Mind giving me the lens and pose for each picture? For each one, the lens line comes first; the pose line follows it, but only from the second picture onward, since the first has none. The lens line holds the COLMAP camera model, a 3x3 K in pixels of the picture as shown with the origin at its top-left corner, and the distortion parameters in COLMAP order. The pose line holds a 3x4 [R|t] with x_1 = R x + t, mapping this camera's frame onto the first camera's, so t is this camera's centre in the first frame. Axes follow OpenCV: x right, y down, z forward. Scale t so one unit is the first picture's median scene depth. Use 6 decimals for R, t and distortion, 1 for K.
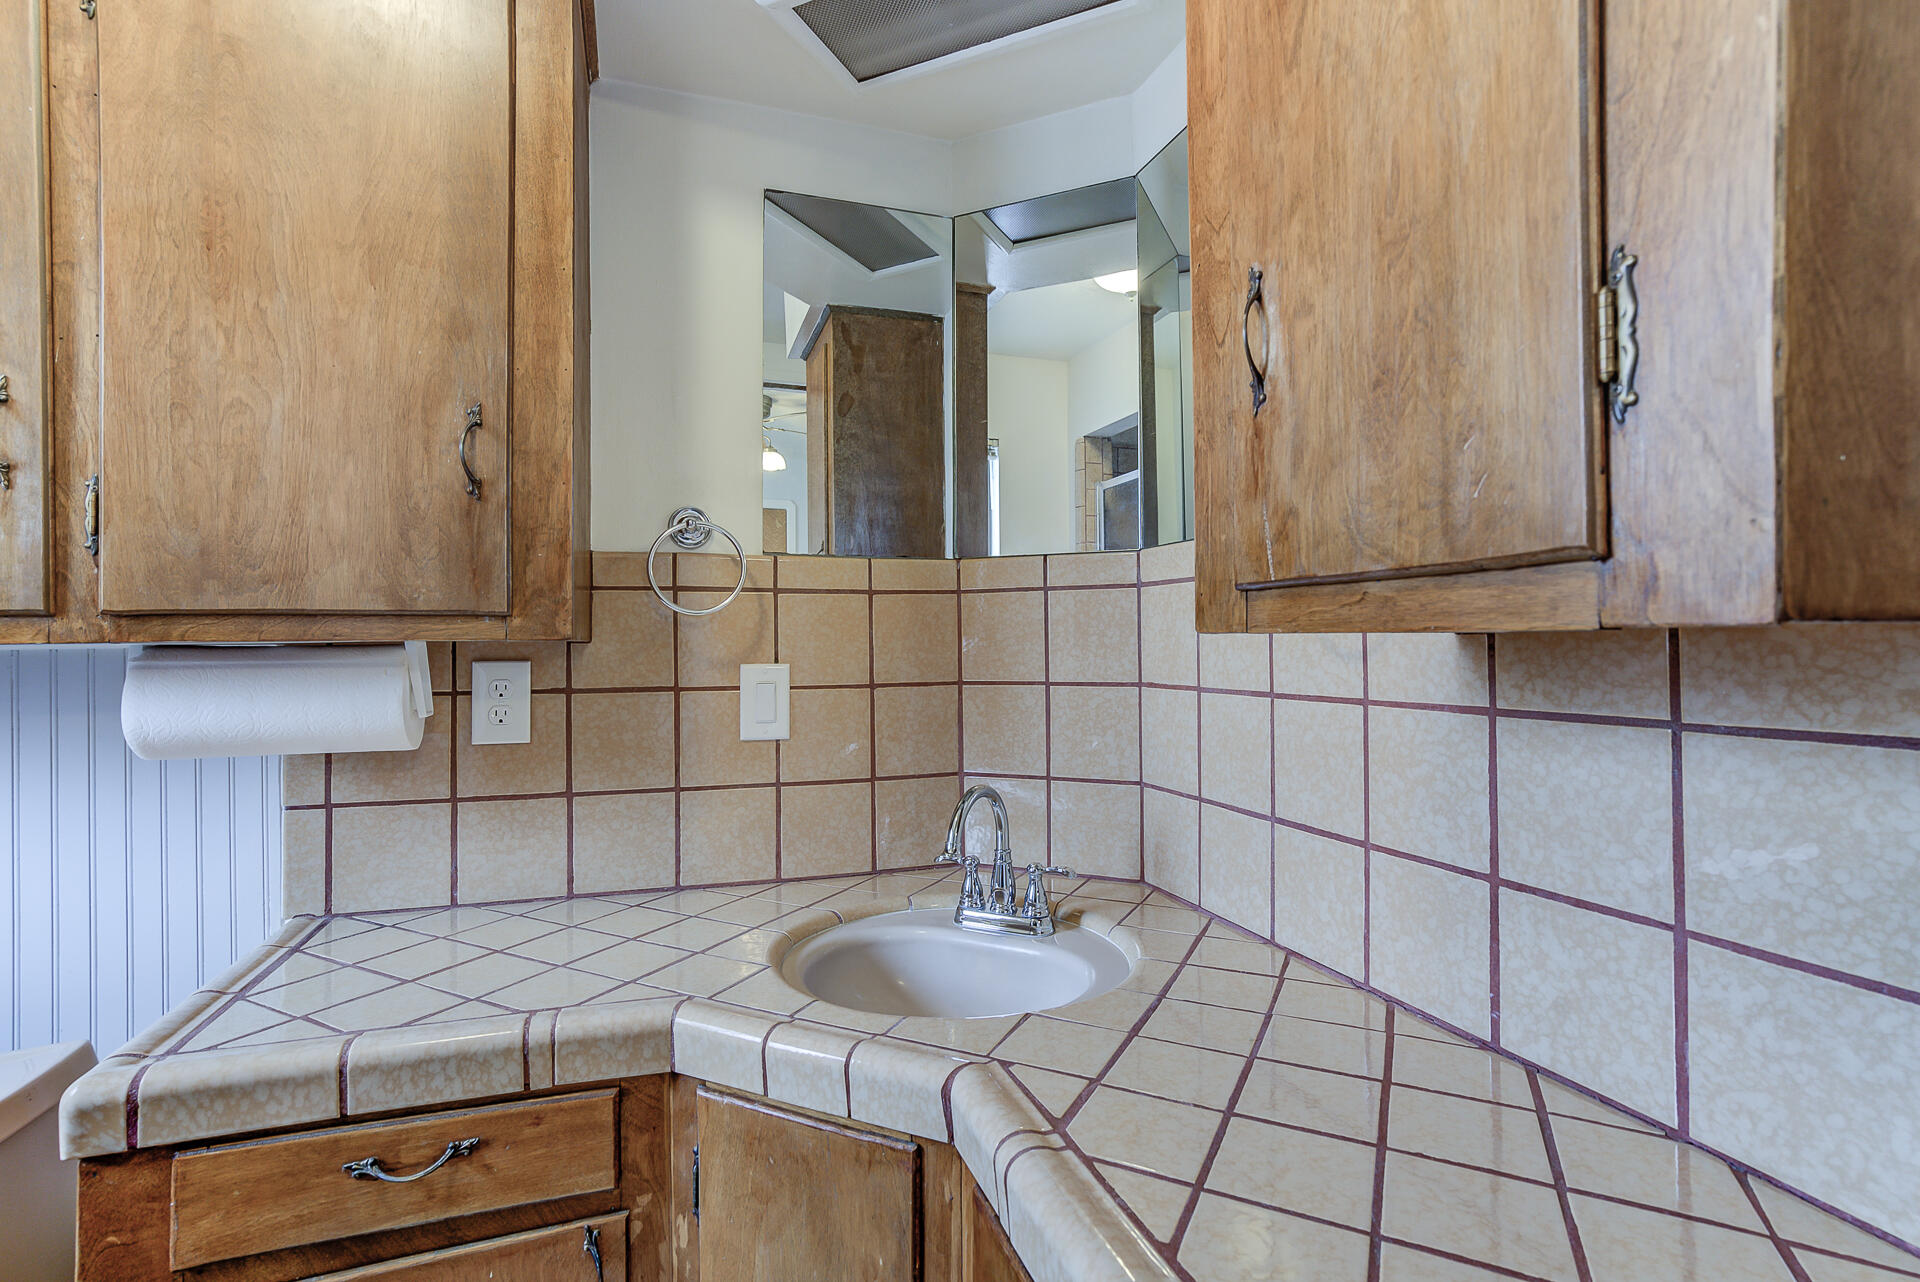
lens RADIAL K [[896.8, 0, 980.2], [0, 896.8, 640.6], [0, 0, 1]] dist [-0.039357, 0.022792]
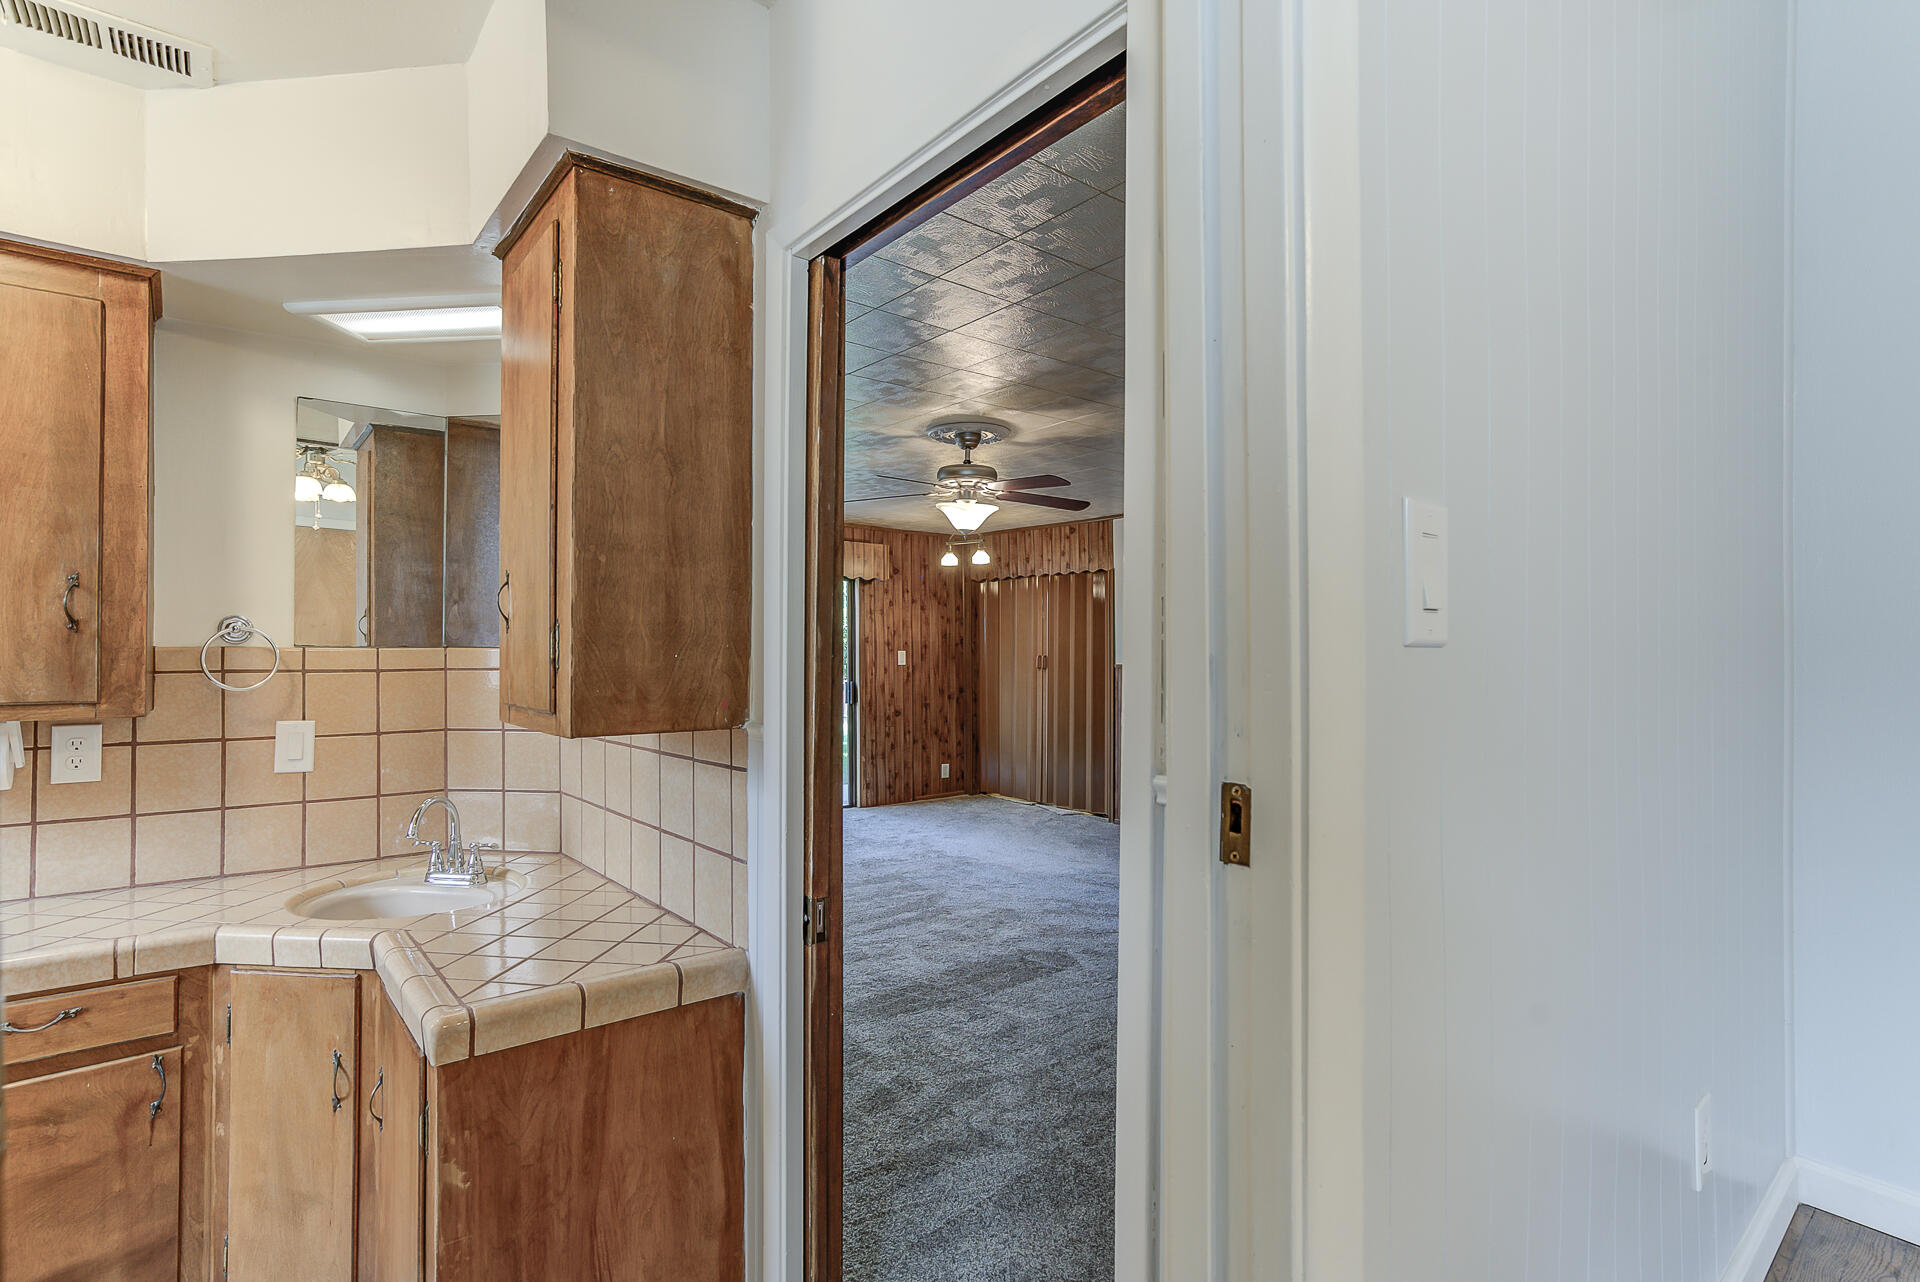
lens RADIAL K [[910.3, 0, 920.9], [0, 910.3, 643.1], [0, 0, 1]] dist [-0.031929, 0.017899]
pose [[0.947563, 0.009266, 0.319433, 0.372874], [-0.006738, 0.999937, -0.009018, -0.135610], [-0.319497, 0.006393, 0.947566, -1.046801]]
